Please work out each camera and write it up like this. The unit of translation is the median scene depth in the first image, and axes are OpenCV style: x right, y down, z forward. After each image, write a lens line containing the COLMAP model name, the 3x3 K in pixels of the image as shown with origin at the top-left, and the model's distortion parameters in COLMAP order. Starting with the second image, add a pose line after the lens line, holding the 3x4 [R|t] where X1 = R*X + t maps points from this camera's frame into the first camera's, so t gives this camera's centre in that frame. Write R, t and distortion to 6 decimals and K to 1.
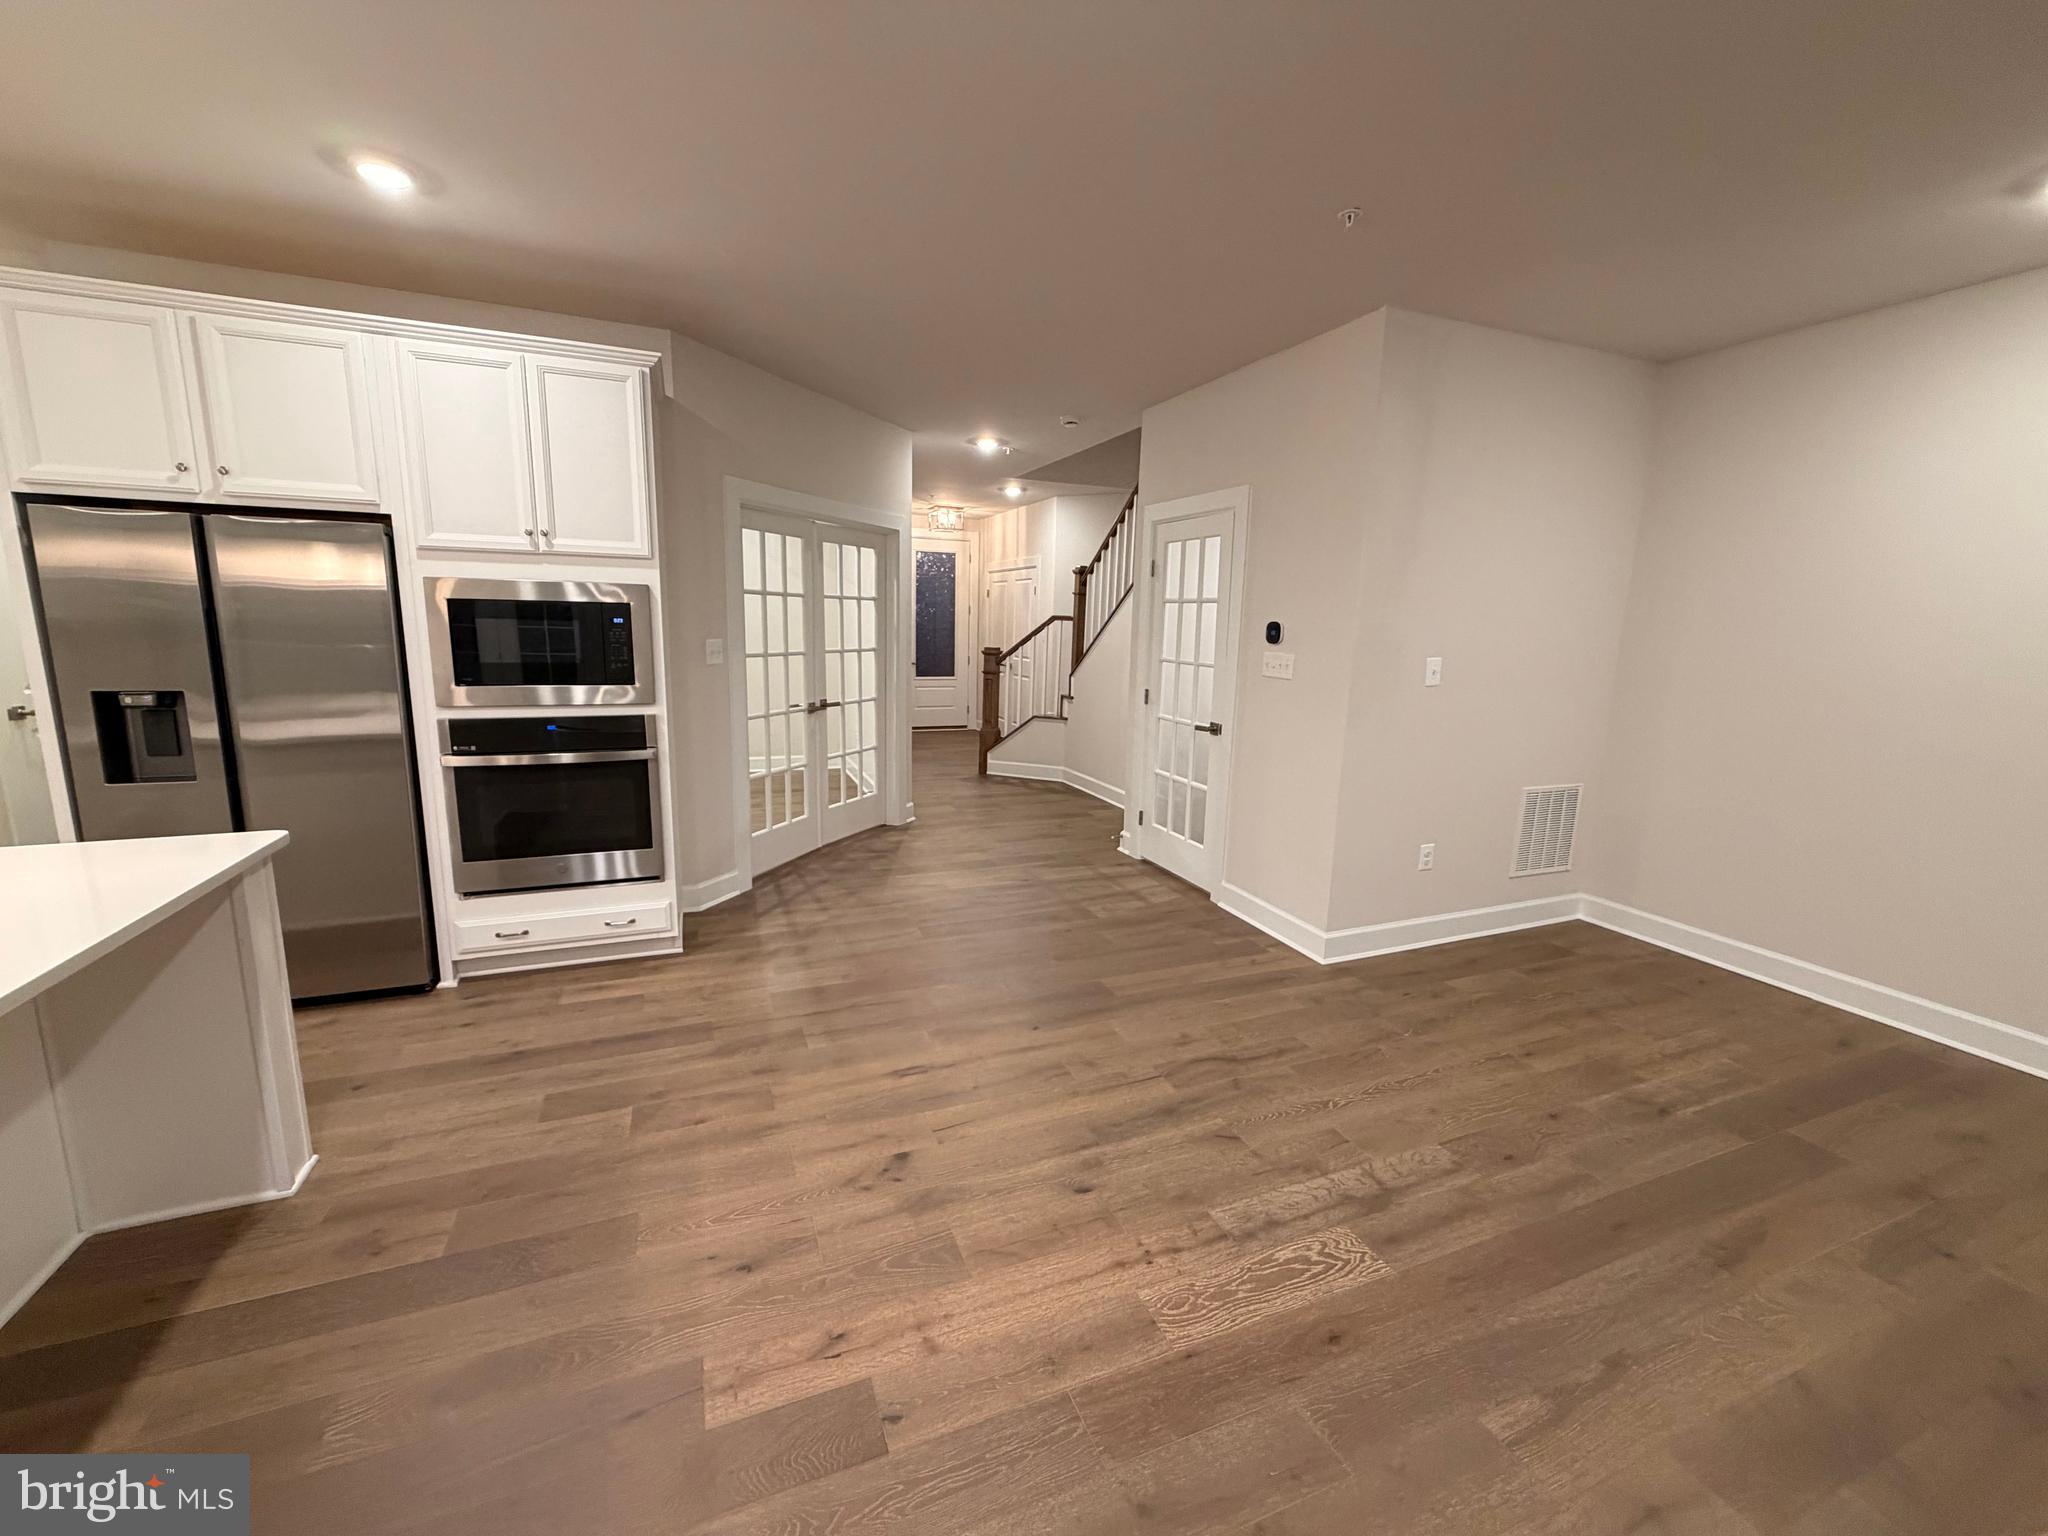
lens RADIAL K [[815.0, 0, 1017.2], [0, 815.0, 764.1], [0, 0, 1]] dist [-0.001094, 0.000270]
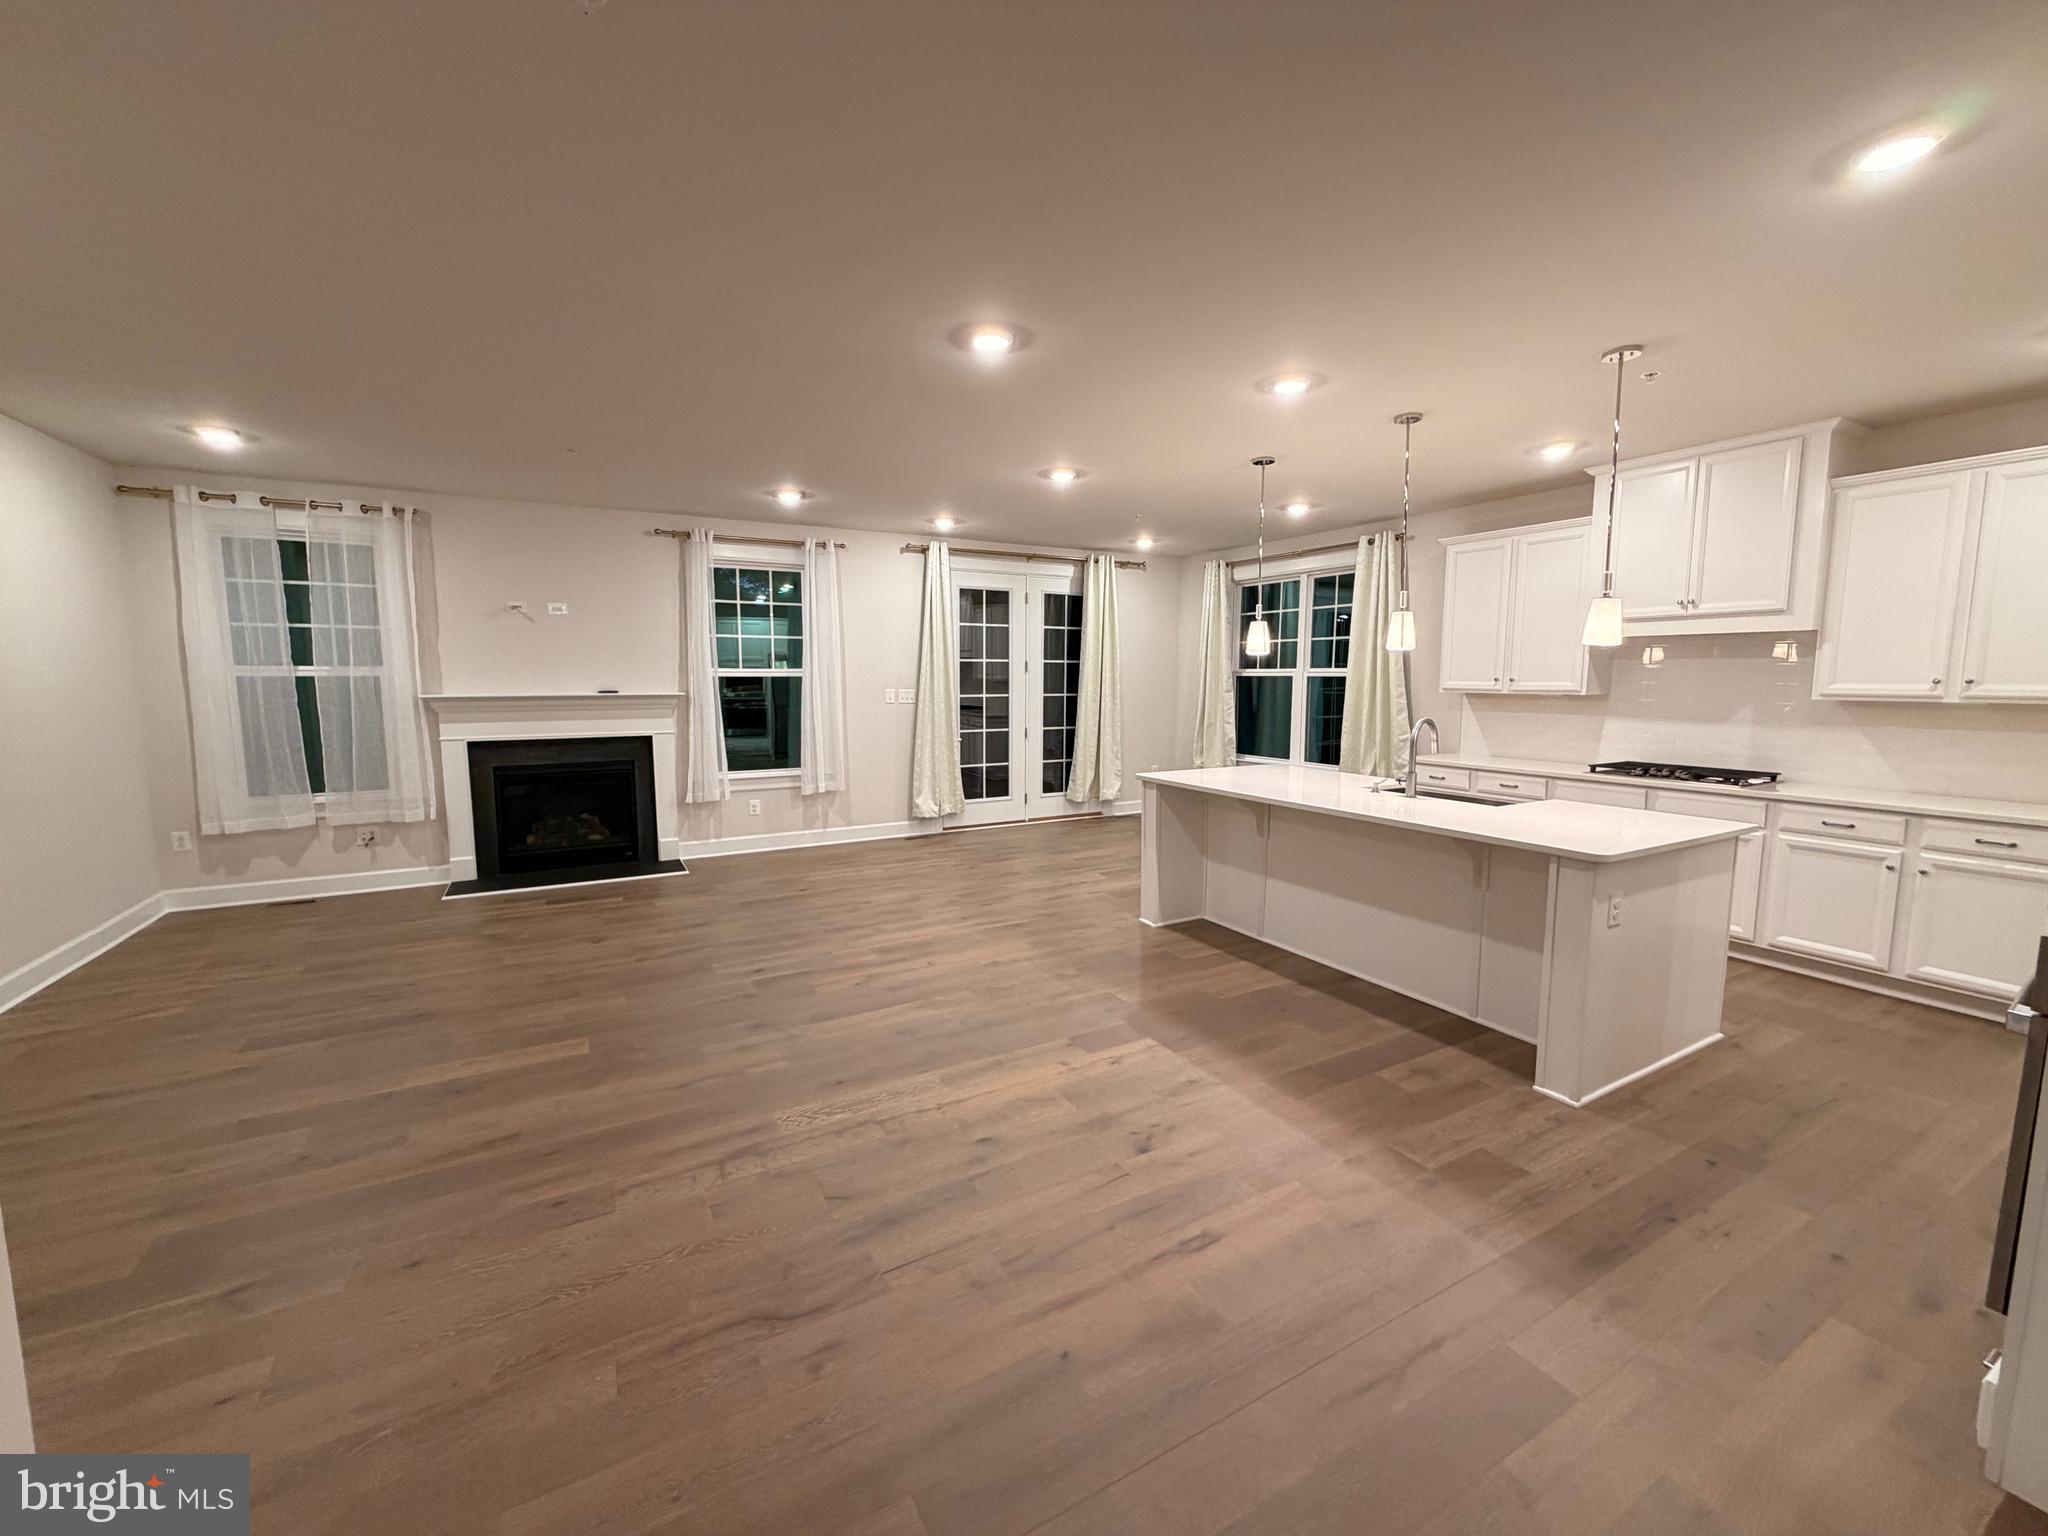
lens RADIAL K [[815.0, 0, 1012.7], [0, 815.0, 763.7], [0, 0, 1]] dist [-0.001094, 0.000270]
pose [[-0.992527, -0.011163, -0.121514, 0.142278], [-0.044927, 0.959288, 0.278833, -0.268530], [0.113454, 0.282209, -0.952621, 1.484775]]
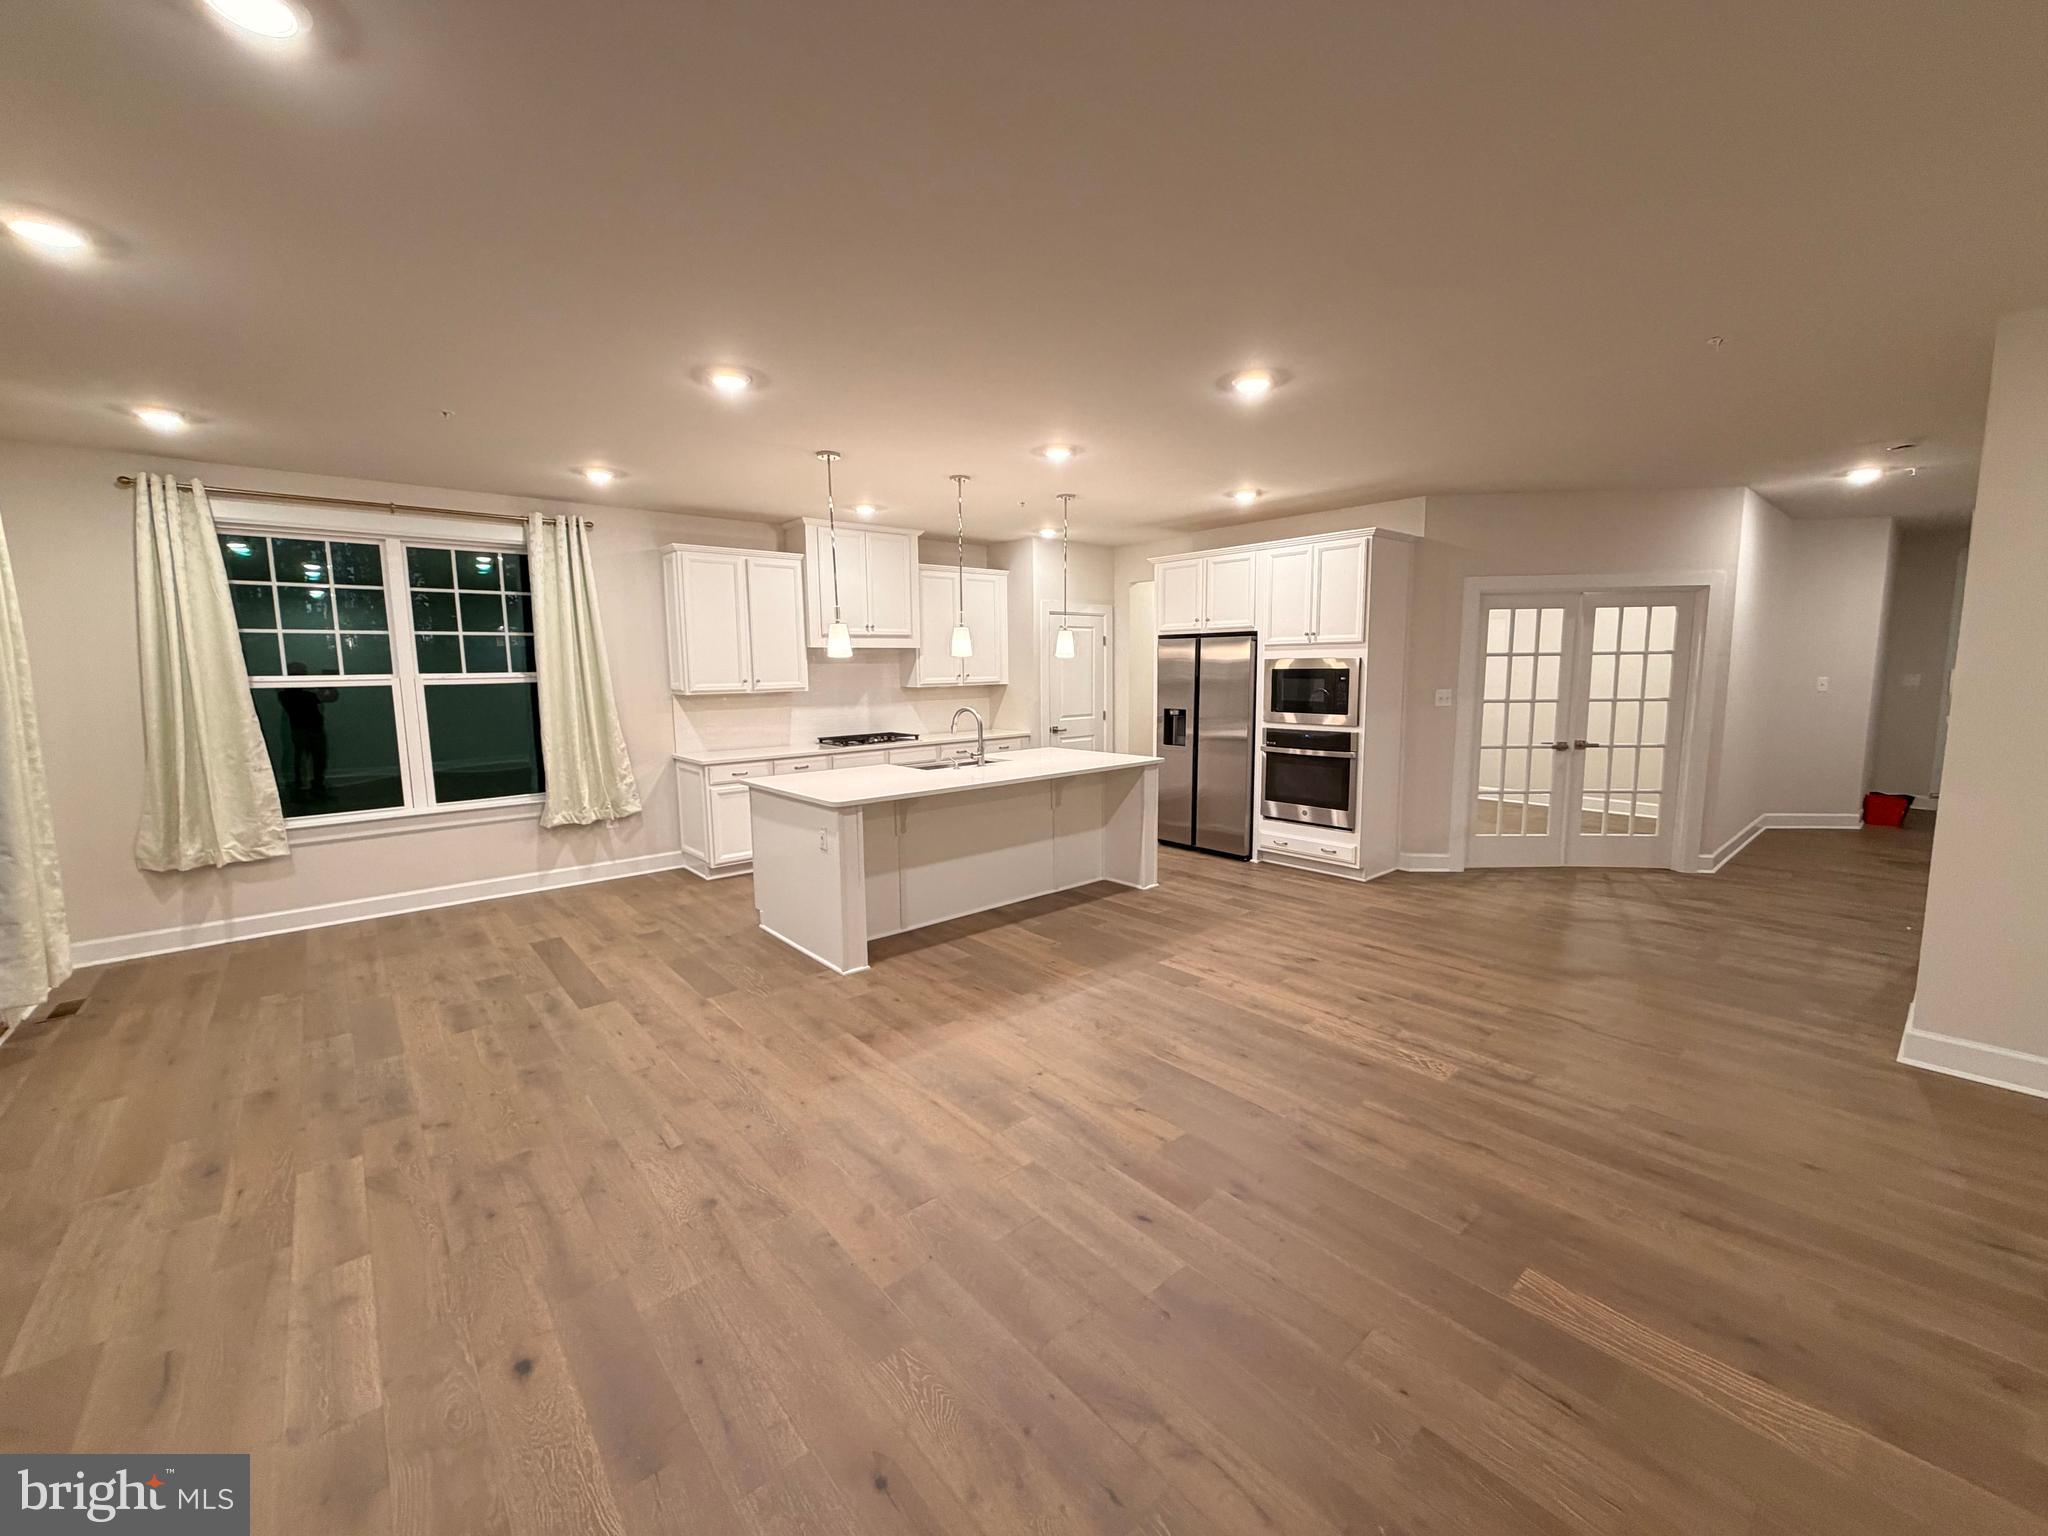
lens RADIAL K [[815.0, 0, 1017.1], [0, 815.0, 764.5], [0, 0, 1]] dist [-0.001094, 0.000270]
pose [[0.318679, 0.087233, -0.943840, 1.076140], [-0.146606, 0.988310, 0.041843, 0.043254], [0.936456, 0.125038, 0.327743, -0.249533]]
